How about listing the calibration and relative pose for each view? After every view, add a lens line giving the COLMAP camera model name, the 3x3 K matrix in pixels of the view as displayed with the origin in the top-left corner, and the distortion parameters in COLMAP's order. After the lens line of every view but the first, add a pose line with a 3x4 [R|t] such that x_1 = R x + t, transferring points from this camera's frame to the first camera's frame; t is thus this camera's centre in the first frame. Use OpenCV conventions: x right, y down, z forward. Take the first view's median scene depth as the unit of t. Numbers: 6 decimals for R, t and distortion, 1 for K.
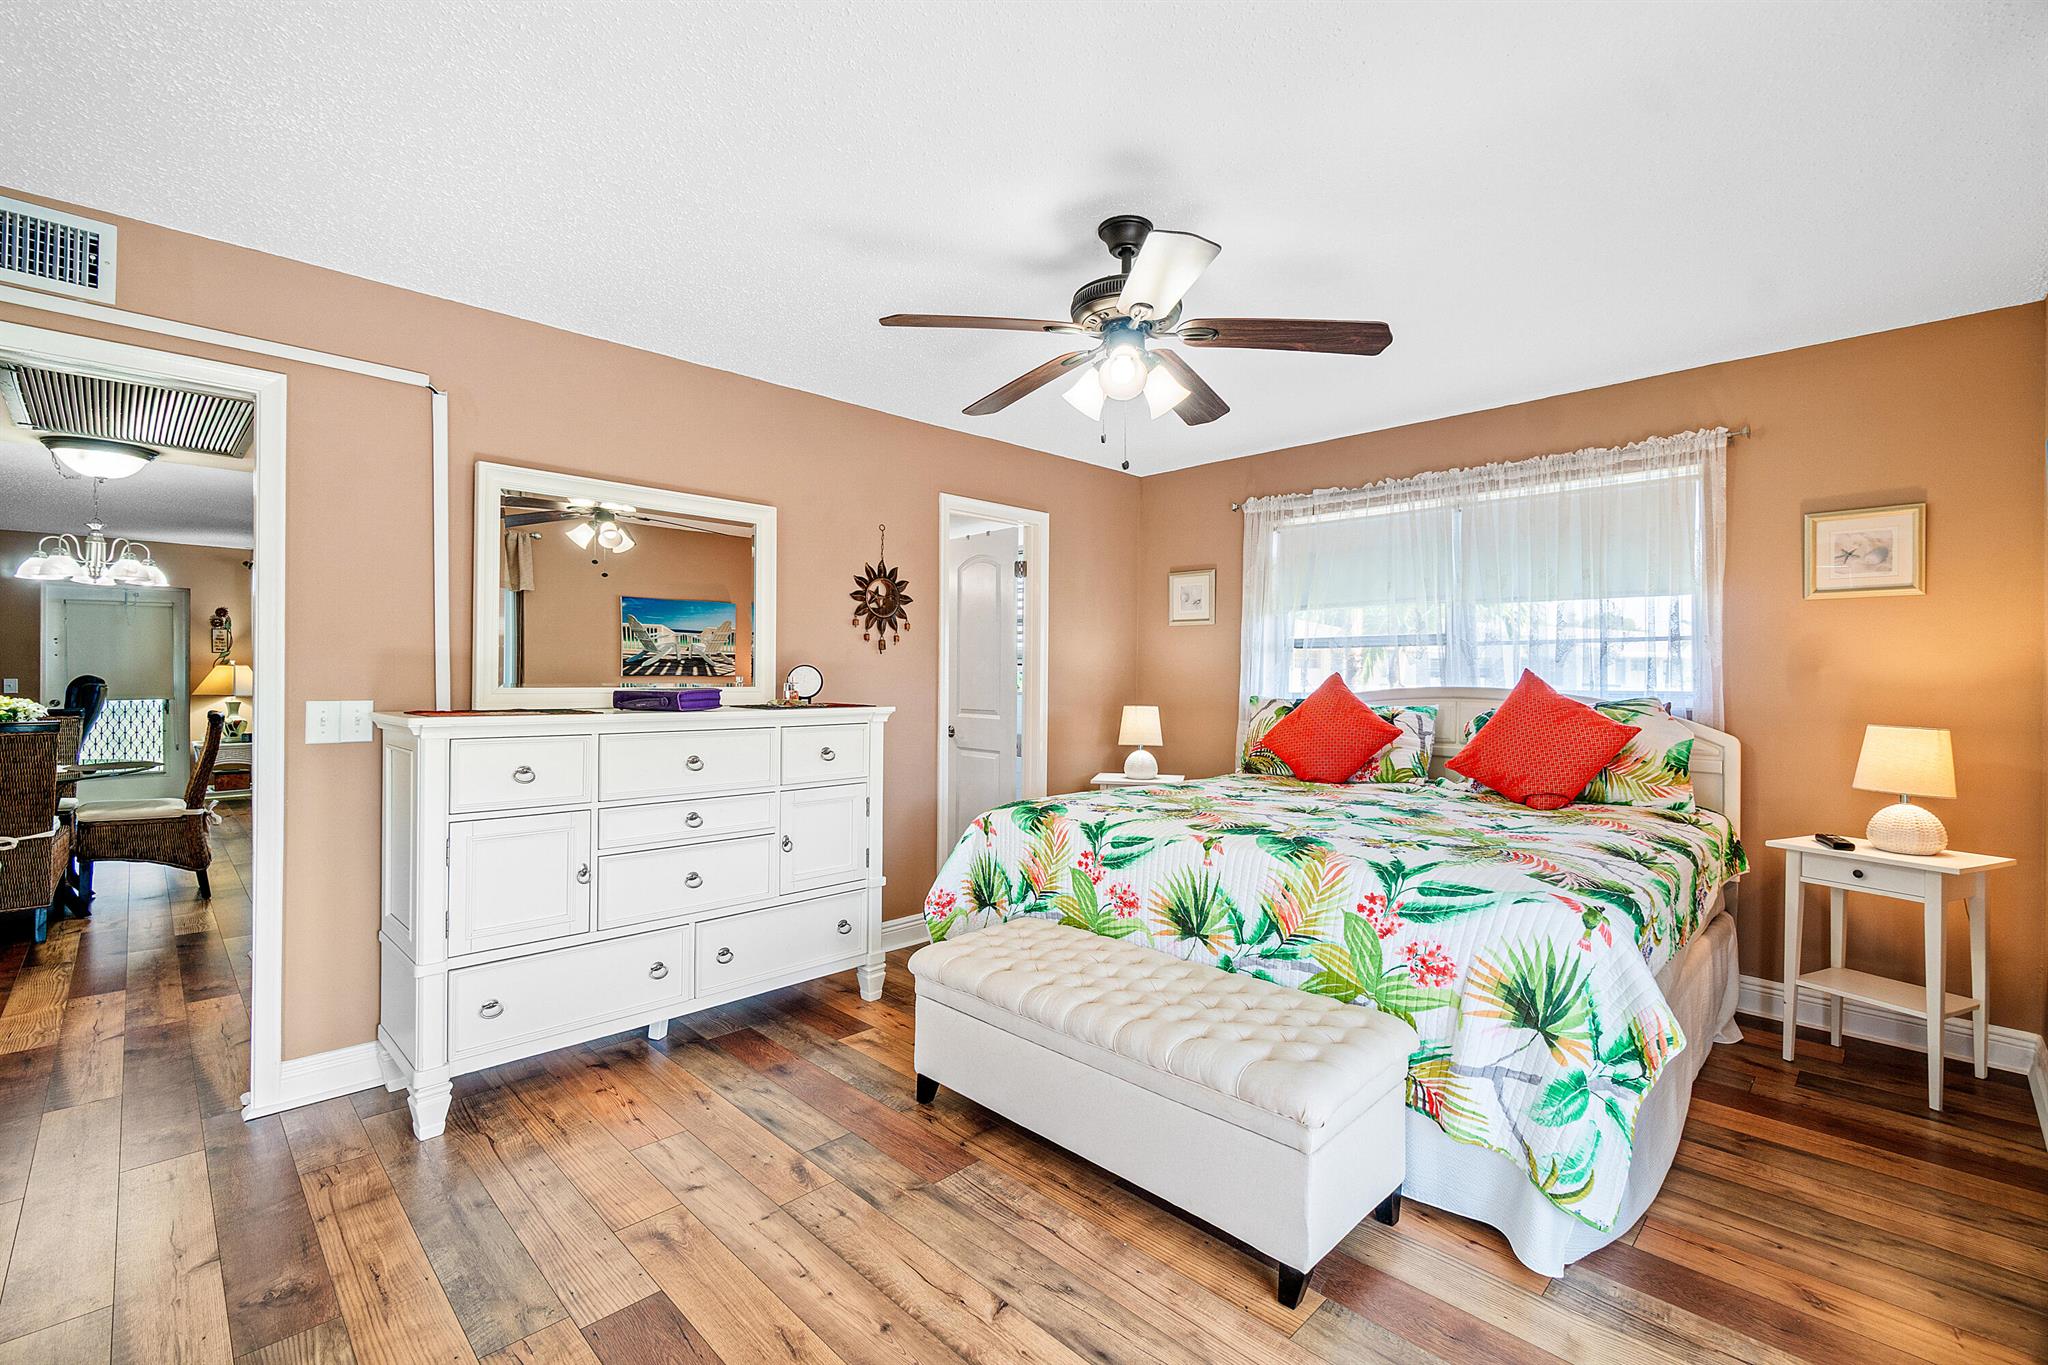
lens RADIAL K [[895.2, 0, 1024.0], [0, 895.2, 682.5], [0, 0, 1]] dist [-0.002057, -0.000100]
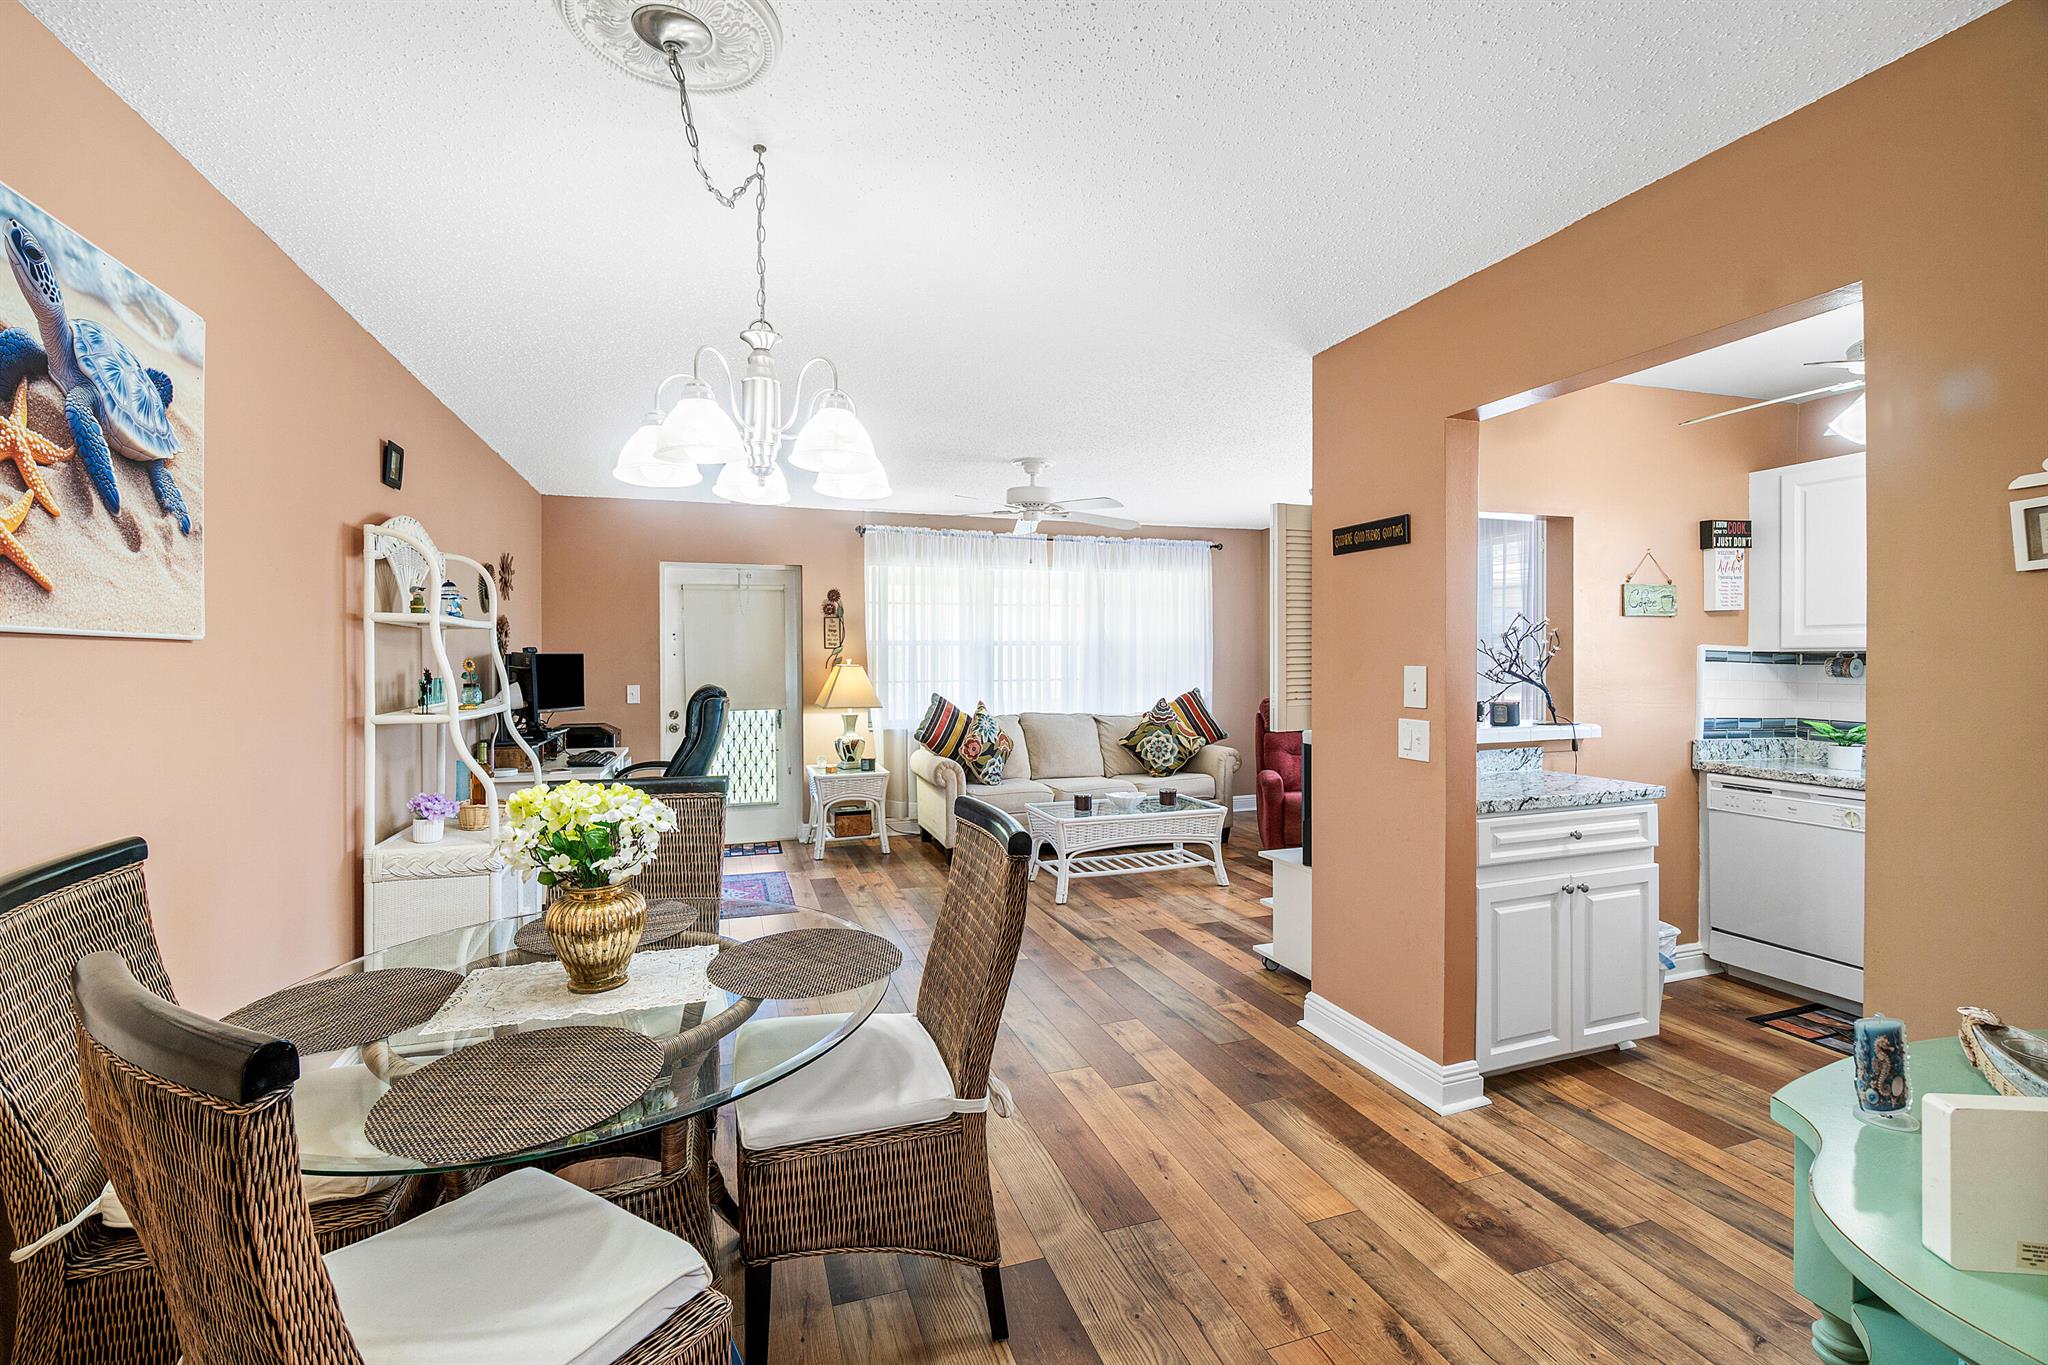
lens RADIAL K [[877.2, 0, 1021.0], [0, 877.2, 660.2], [0, 0, 1]] dist [-0.001188, -0.000144]
pose [[0.902313, -0.008693, -0.430993, -0.440666], [0.007695, 0.999962, -0.004061, -0.019773], [0.431012, 0.000348, 0.902346, 0.401491]]
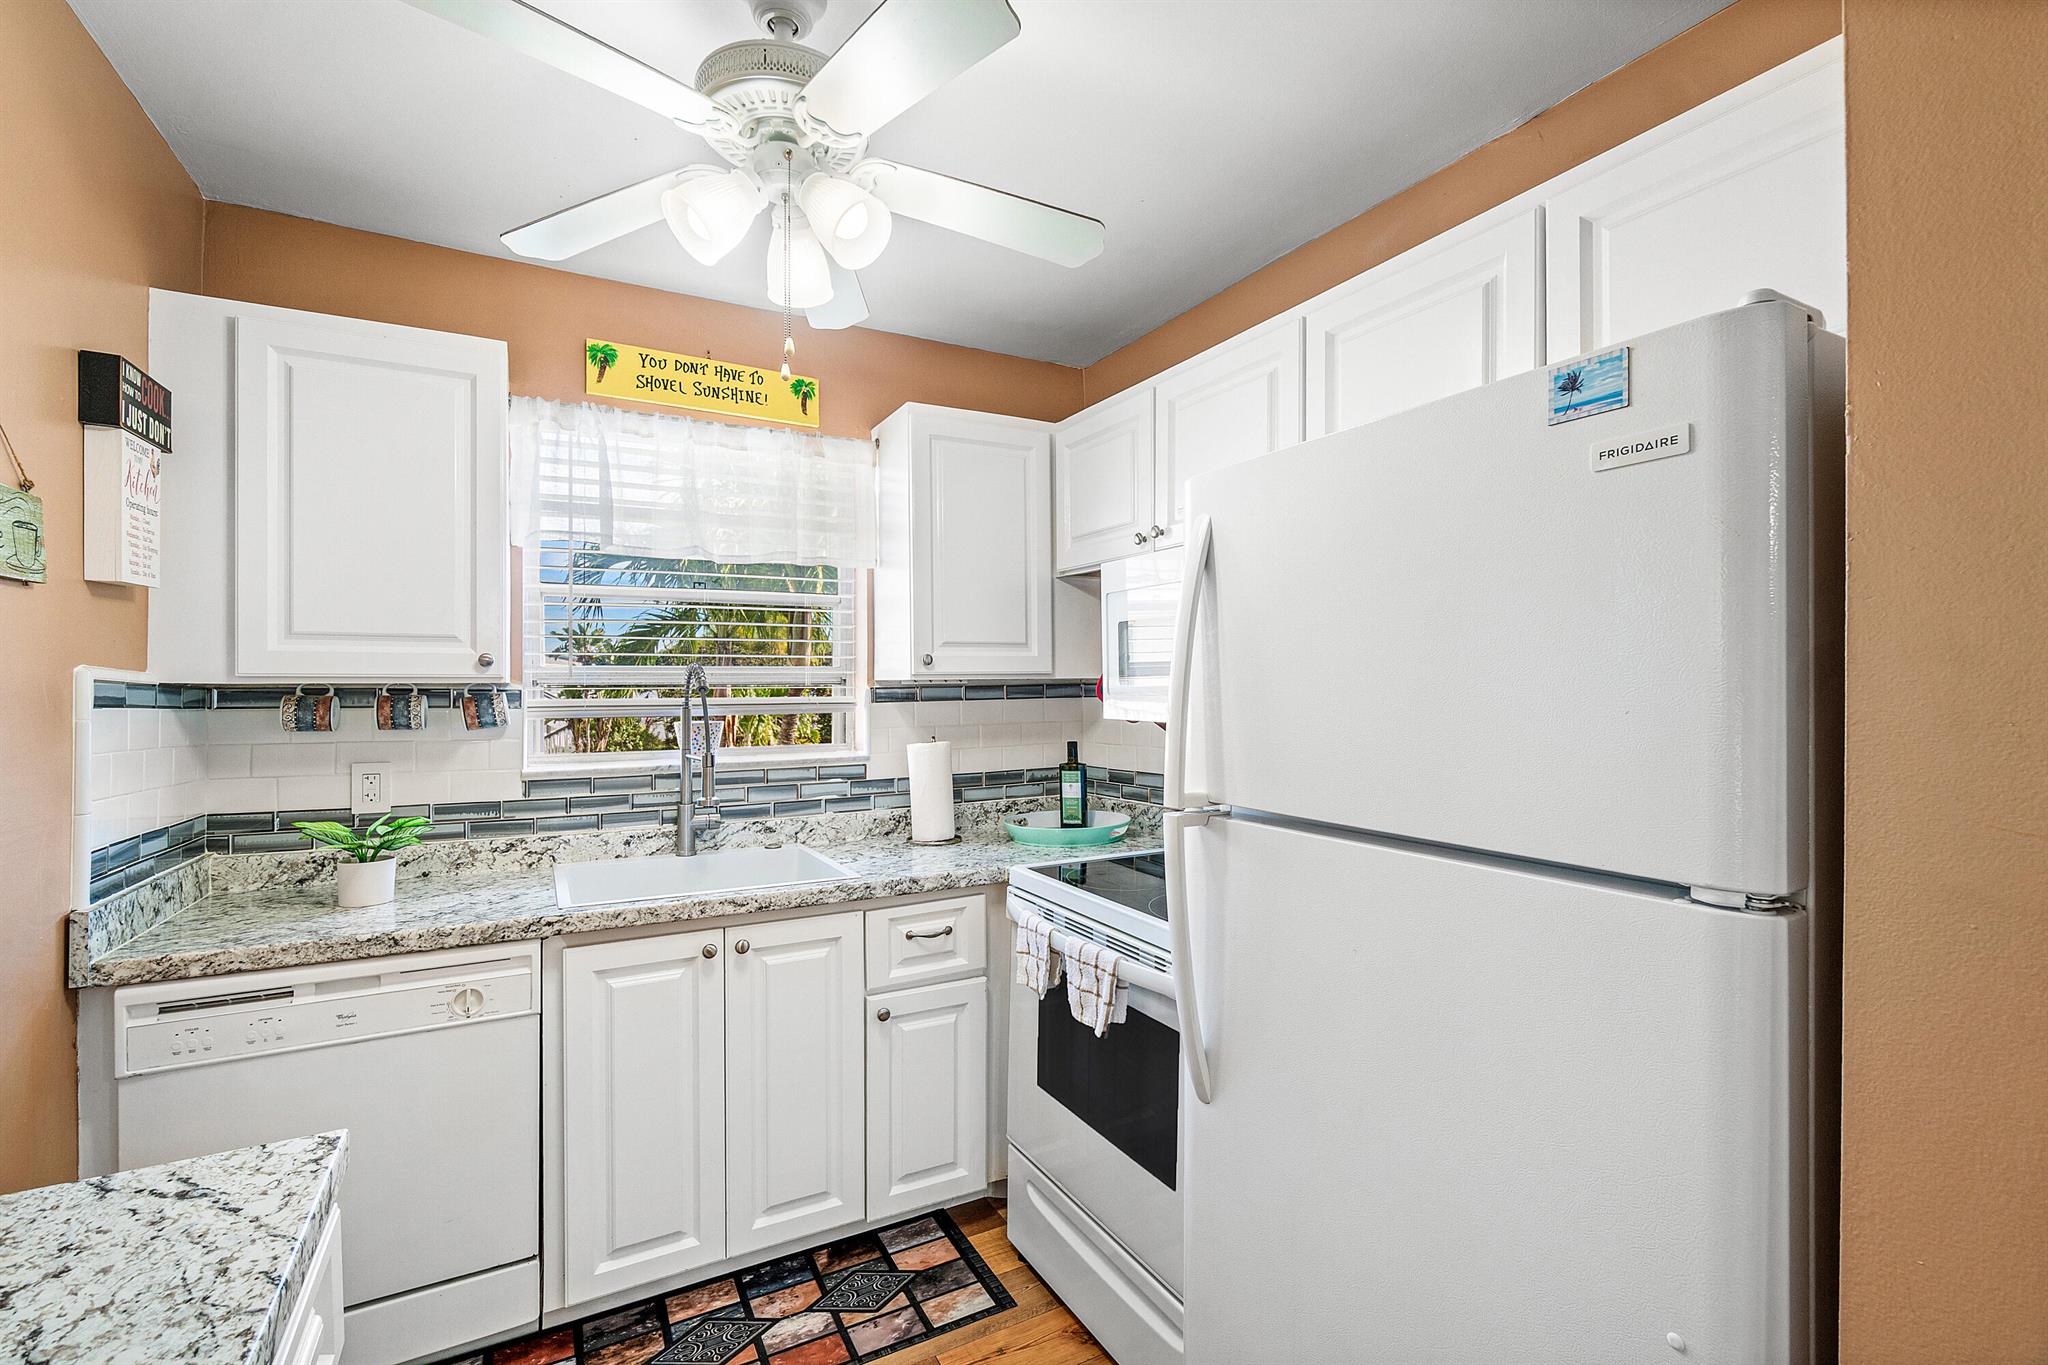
lens RADIAL K [[900.5, 0, 1024.0], [0, 900.5, 682.5], [0, 0, 1]] dist [0.000920, 0.000379]
pose [[0.273412, -0.007254, 0.961870, -0.442891], [0.010333, 0.999936, 0.004604, -0.022125], [-0.961842, 0.008680, 0.273469, 0.712545]]
